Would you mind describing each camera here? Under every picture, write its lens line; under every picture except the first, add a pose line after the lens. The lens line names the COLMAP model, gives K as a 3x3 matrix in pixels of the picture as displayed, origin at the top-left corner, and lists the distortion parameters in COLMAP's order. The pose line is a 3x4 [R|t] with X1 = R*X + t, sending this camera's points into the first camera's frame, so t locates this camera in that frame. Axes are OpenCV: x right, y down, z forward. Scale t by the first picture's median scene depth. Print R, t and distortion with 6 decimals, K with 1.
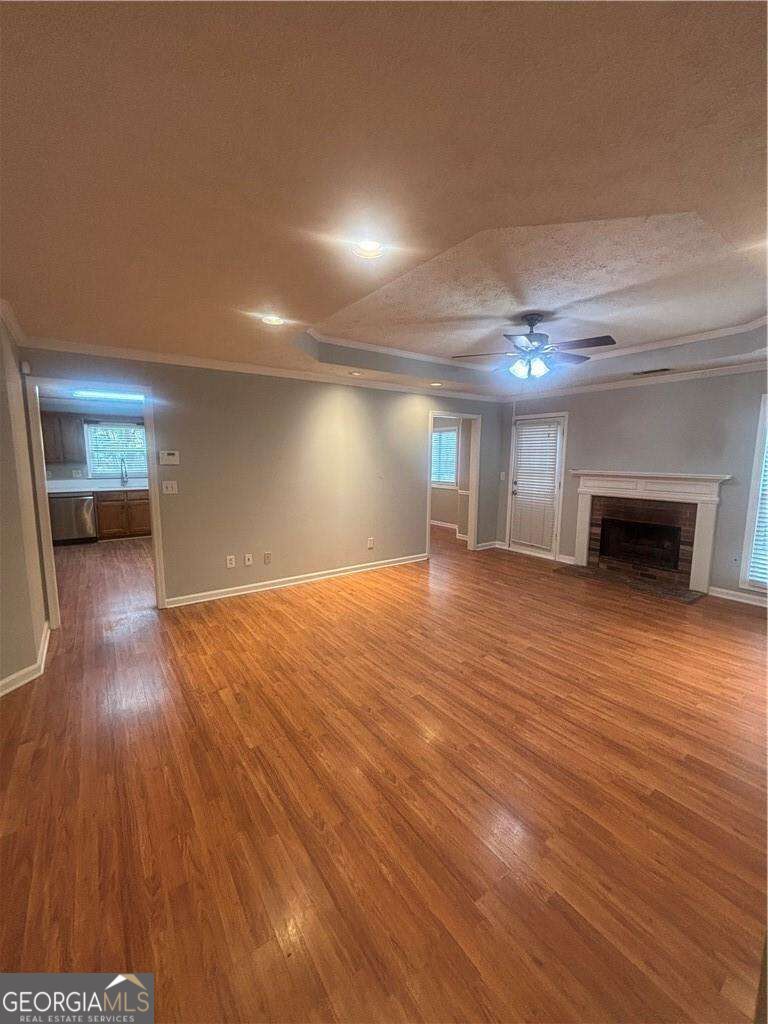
lens RADIAL K [[417.5, 0, 379.5], [0, 417.5, 510.6], [0, 0, 1]] dist [0.008281, -0.000921]
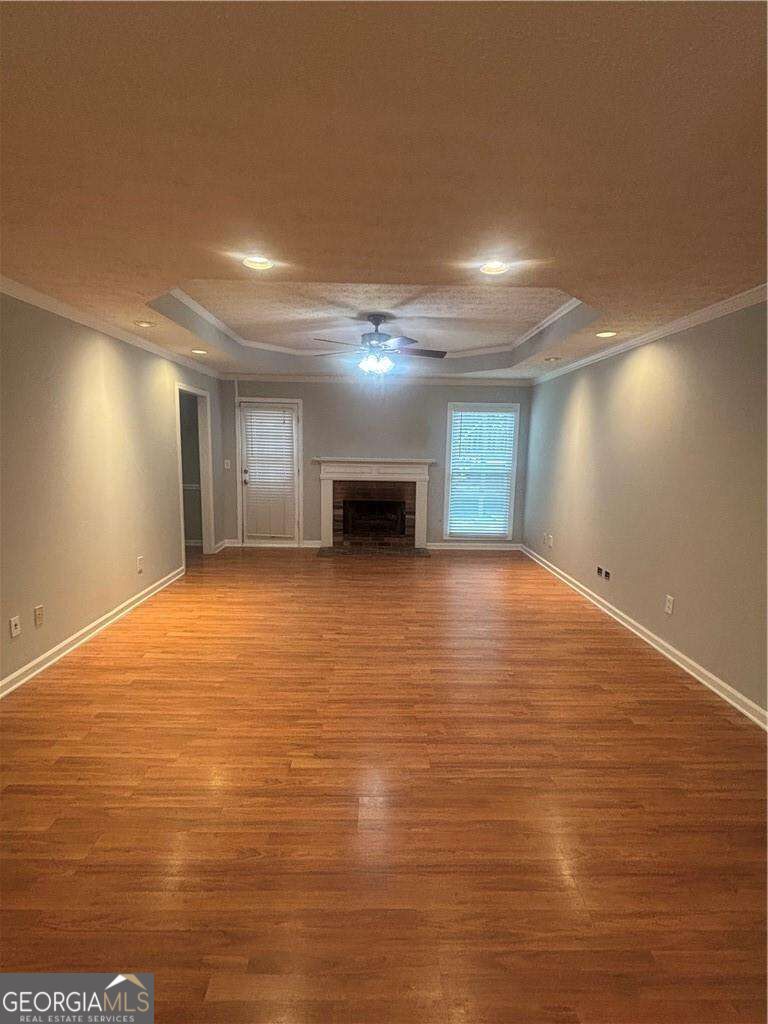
lens RADIAL K [[495.6, 0, 381.9], [0, 495.6, 516.3], [0, 0, 1]] dist [0.005048, -0.001432]
pose [[0.560462, -0.114418, 0.820238, -0.534328], [0.092017, 0.992881, 0.075626, -0.032783], [-0.823052, 0.033090, 0.567001, 0.199597]]
